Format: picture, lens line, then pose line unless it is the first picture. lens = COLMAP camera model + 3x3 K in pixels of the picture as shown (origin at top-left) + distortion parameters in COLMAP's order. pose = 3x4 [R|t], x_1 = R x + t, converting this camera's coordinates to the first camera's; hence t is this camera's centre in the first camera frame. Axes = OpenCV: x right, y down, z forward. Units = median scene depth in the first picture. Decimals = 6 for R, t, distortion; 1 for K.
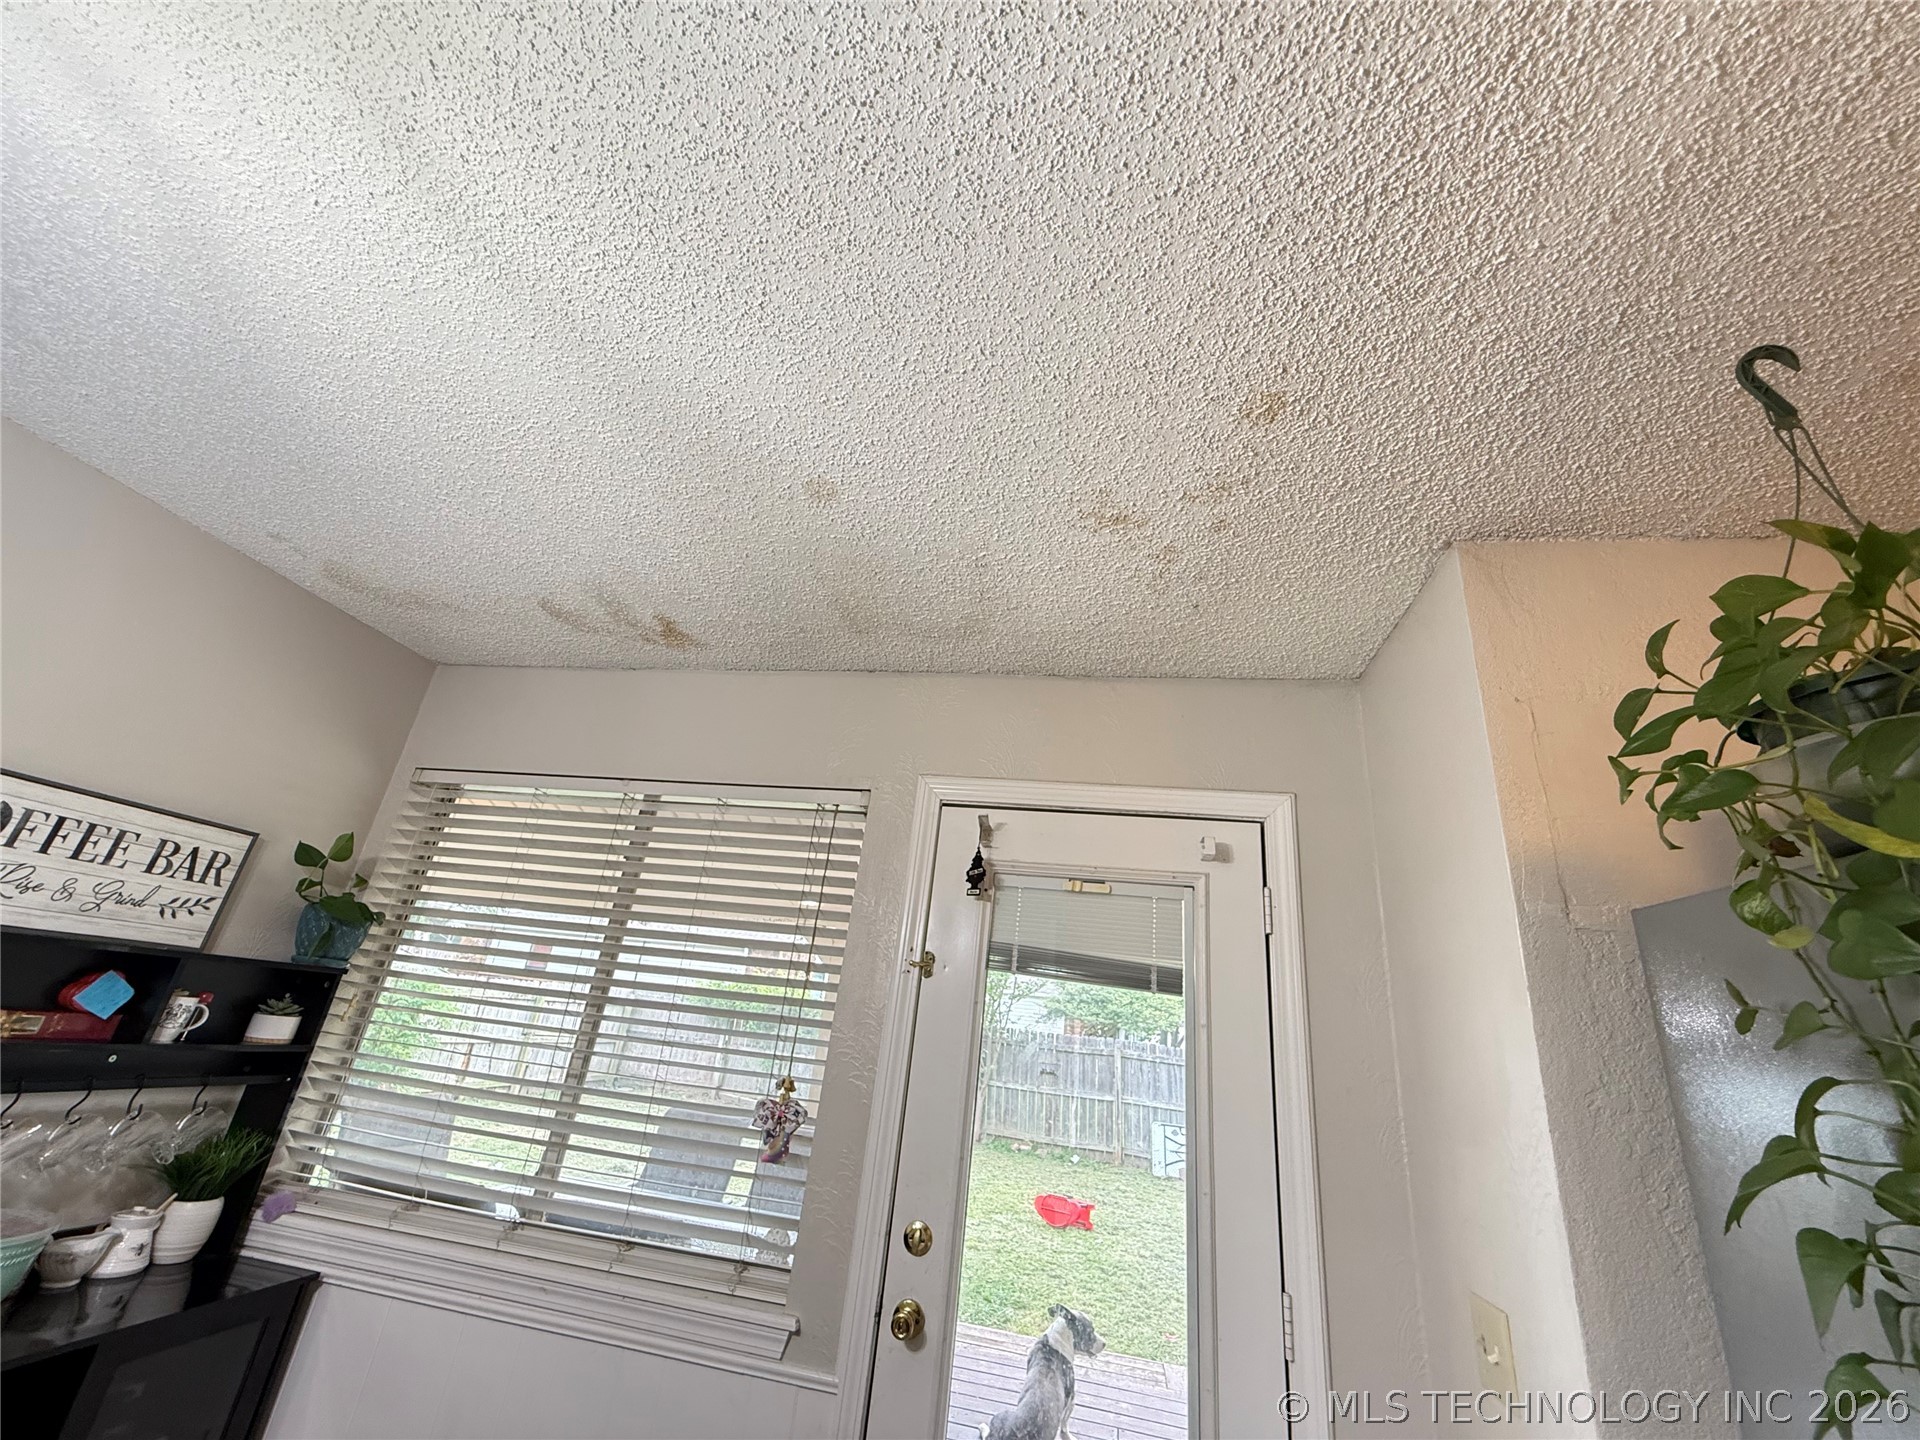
lens RADIAL K [[766.2, 0, 965.2], [0, 766.2, 719.0], [0, 0, 1]] dist [-0.000443, 0.000446]
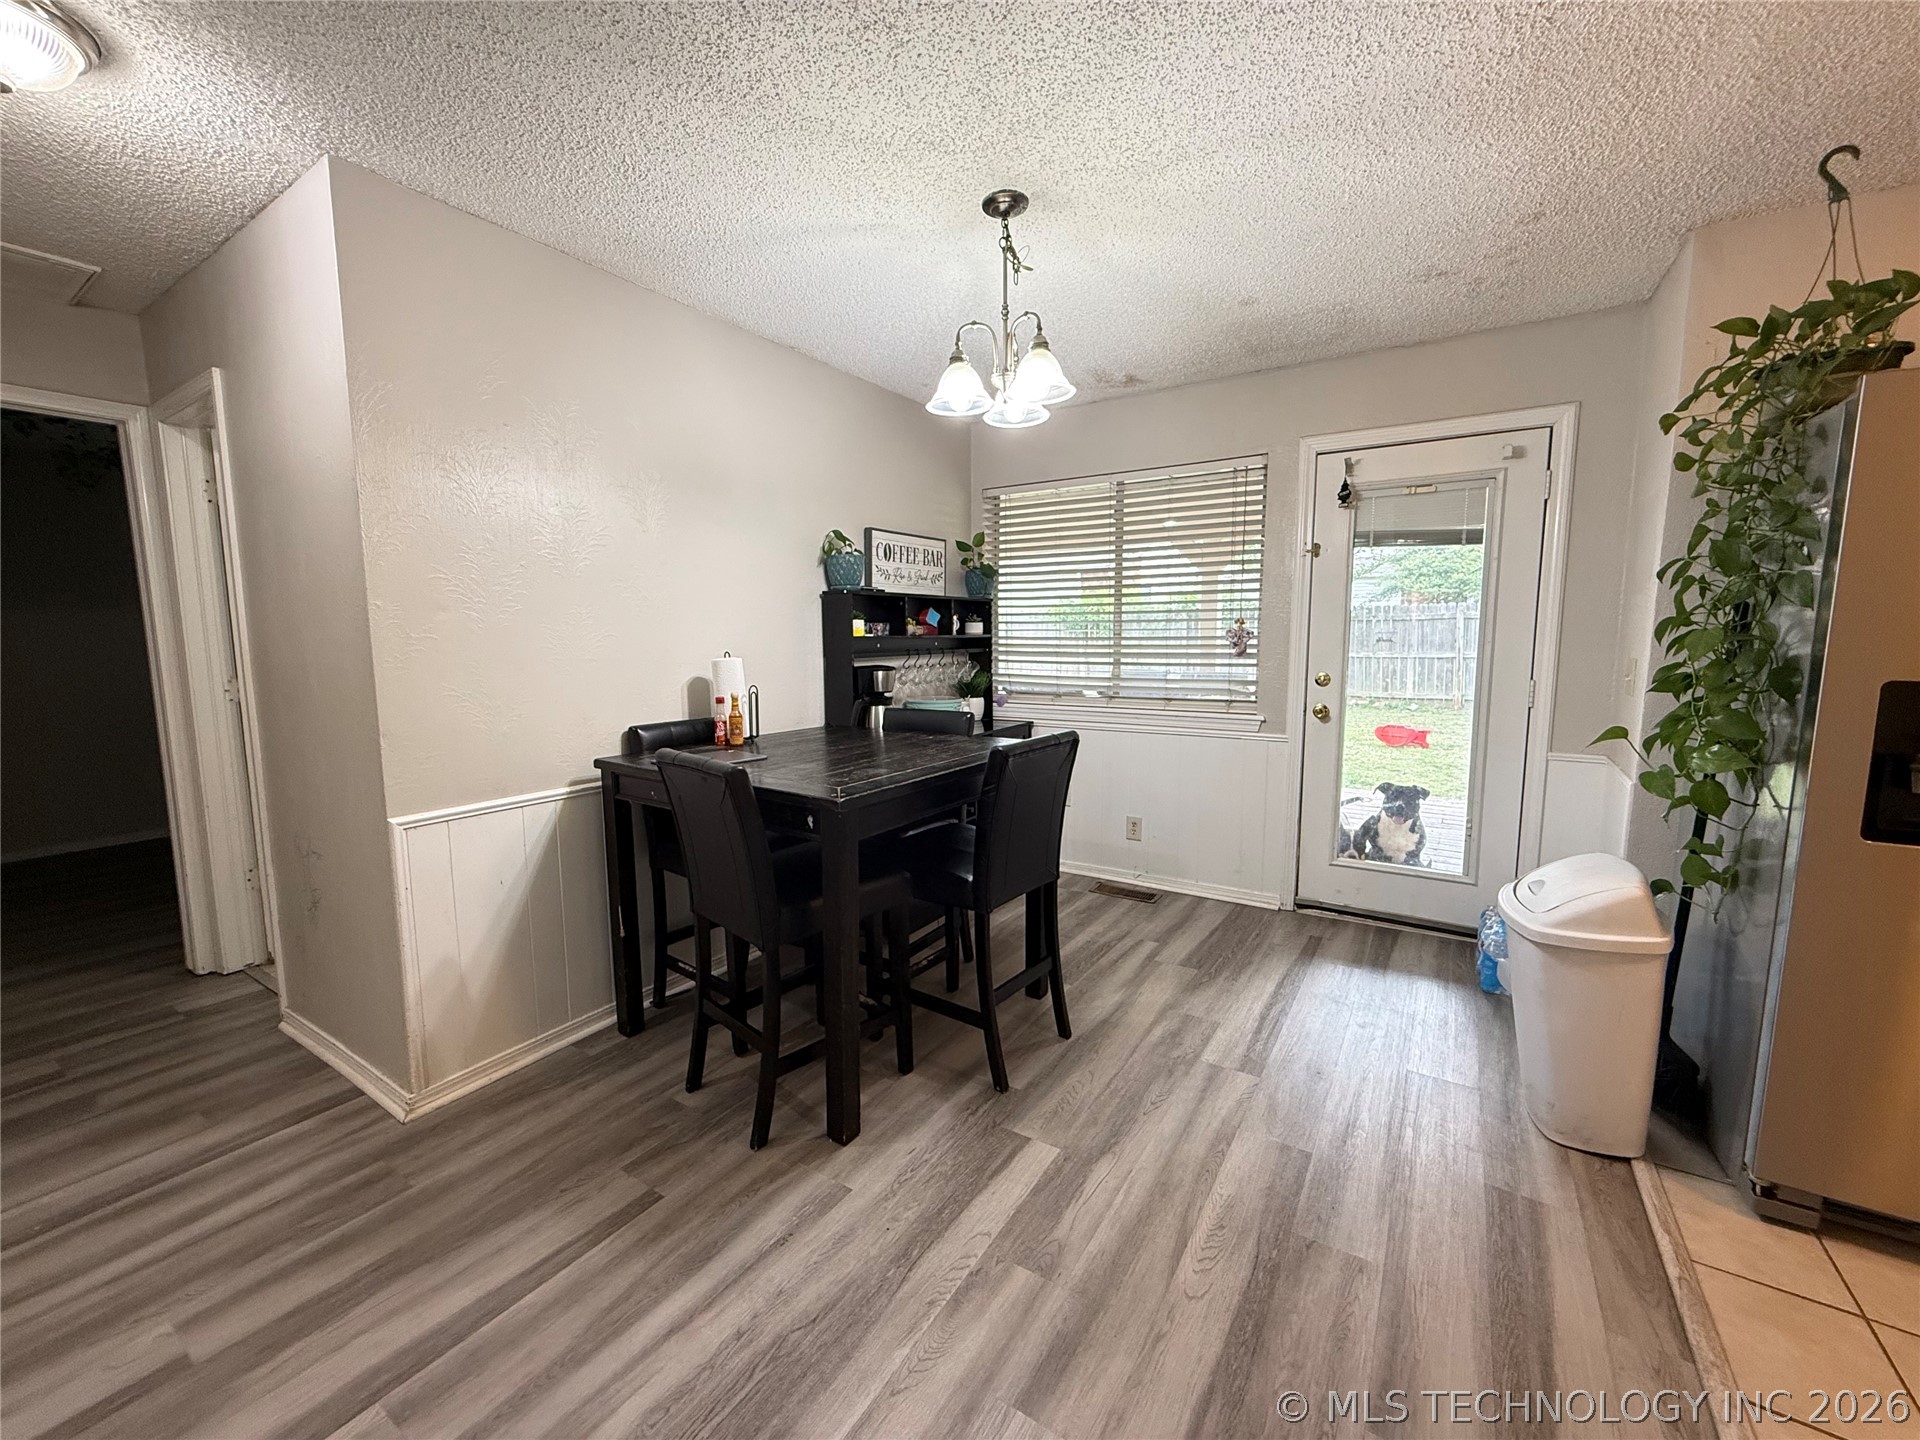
lens RADIAL K [[766.2, 0, 960.6], [0, 766.2, 724.6], [0, 0, 1]] dist [-0.000443, 0.000446]
pose [[0.915292, -0.066239, -0.397306, -0.125320], [0.247016, 0.871433, 0.423777, -0.286412], [0.318156, -0.486021, 0.813978, -0.914063]]
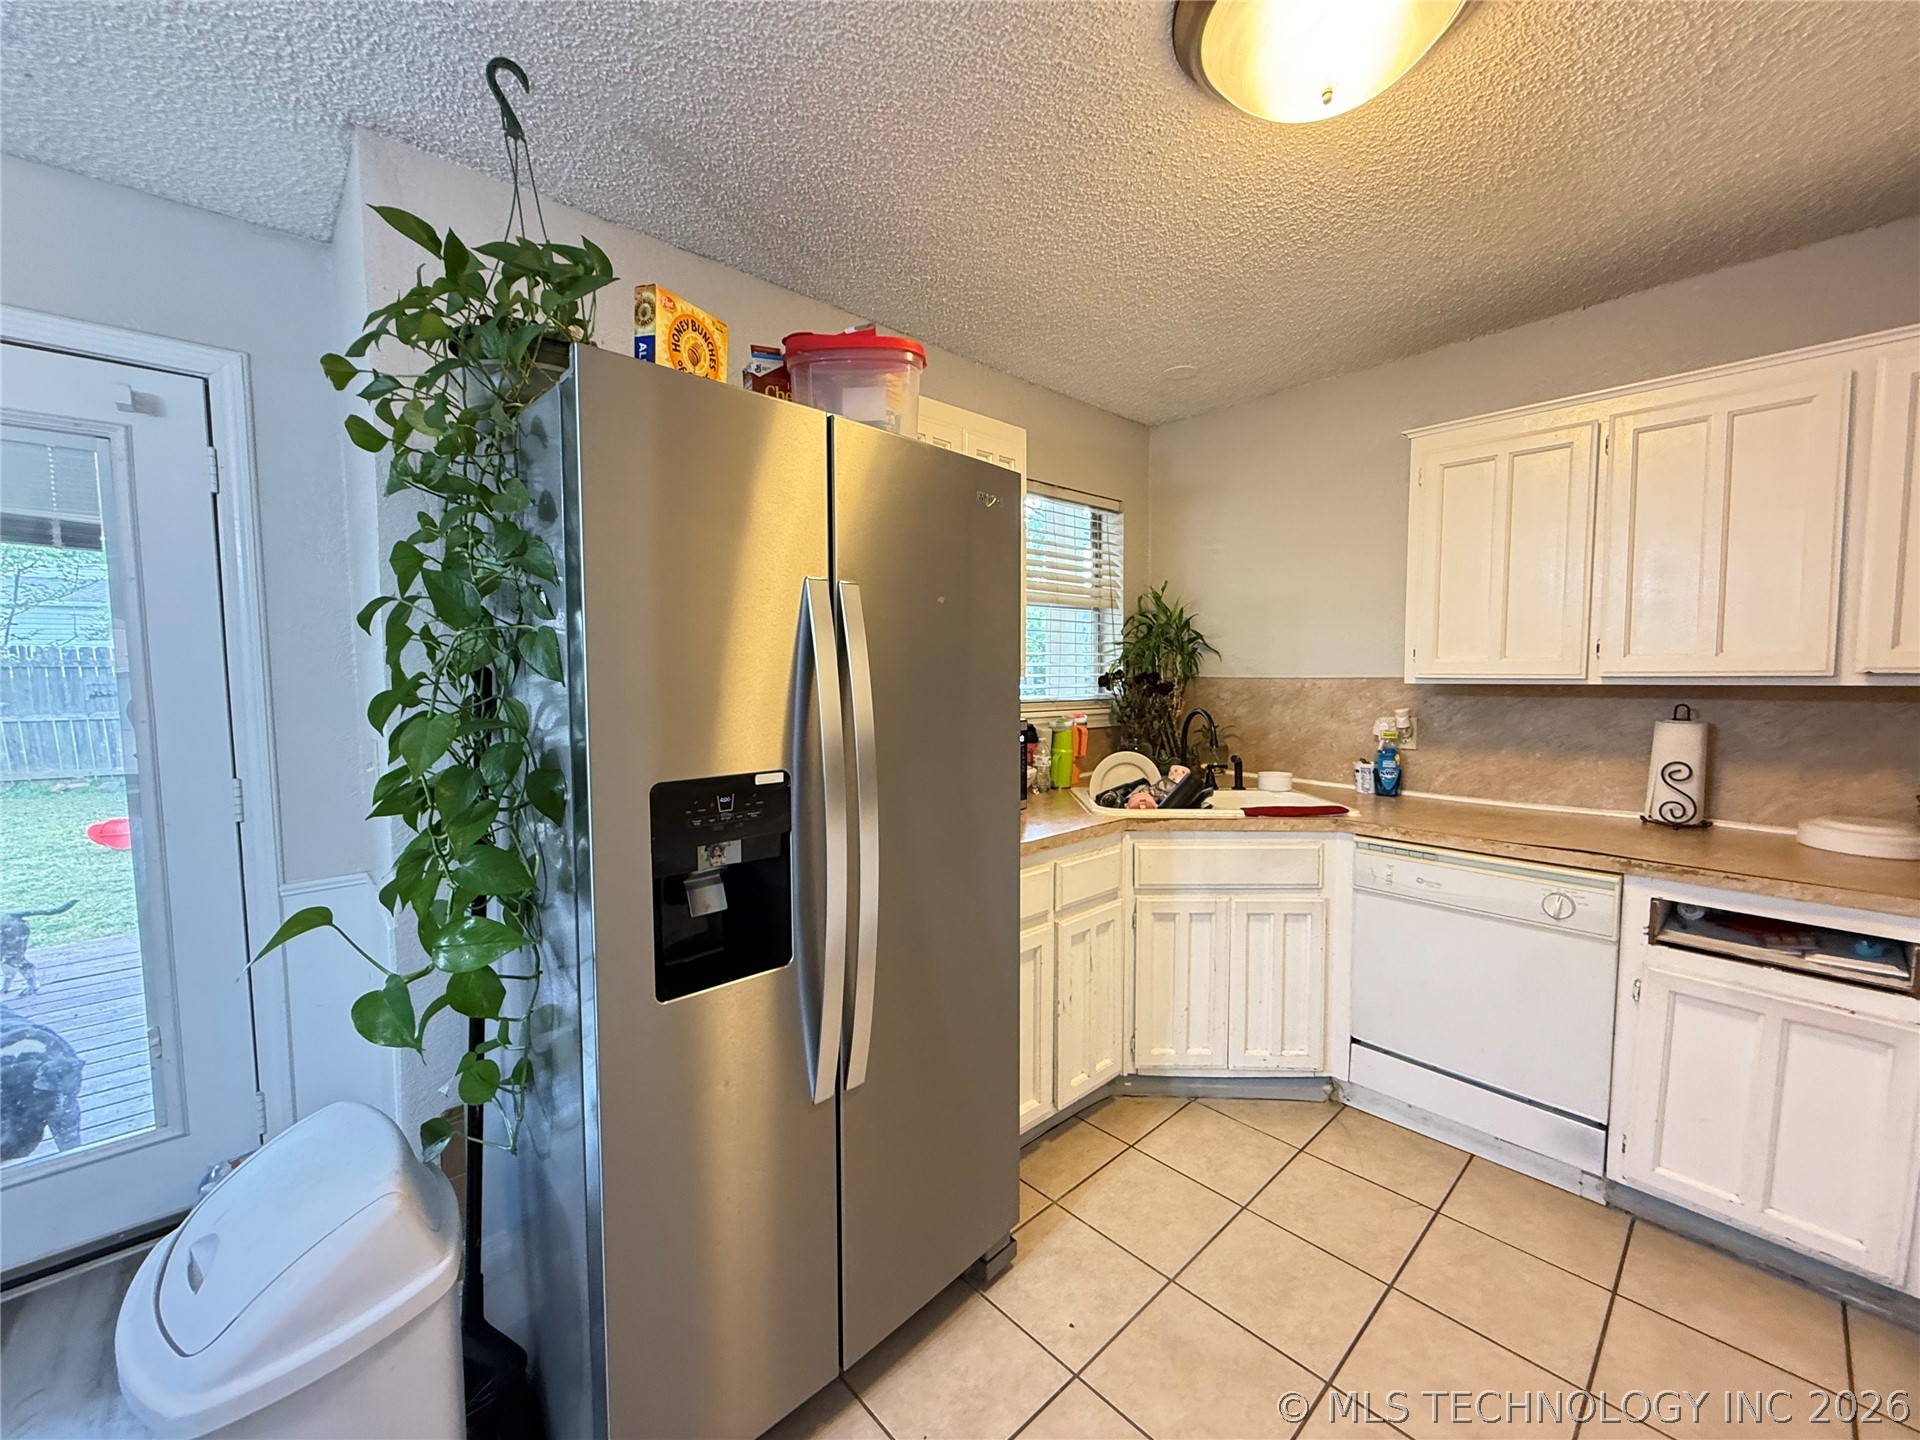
lens RADIAL K [[766.2, 0, 959.9], [0, 766.2, 719.9], [0, 0, 1]] dist [-0.000443, 0.000446]
pose [[0.602122, -0.161715, 0.781855, 0.135600], [-0.239861, 0.897396, 0.370334, -0.064633], [-0.761522, -0.410523, 0.501553, -0.385434]]
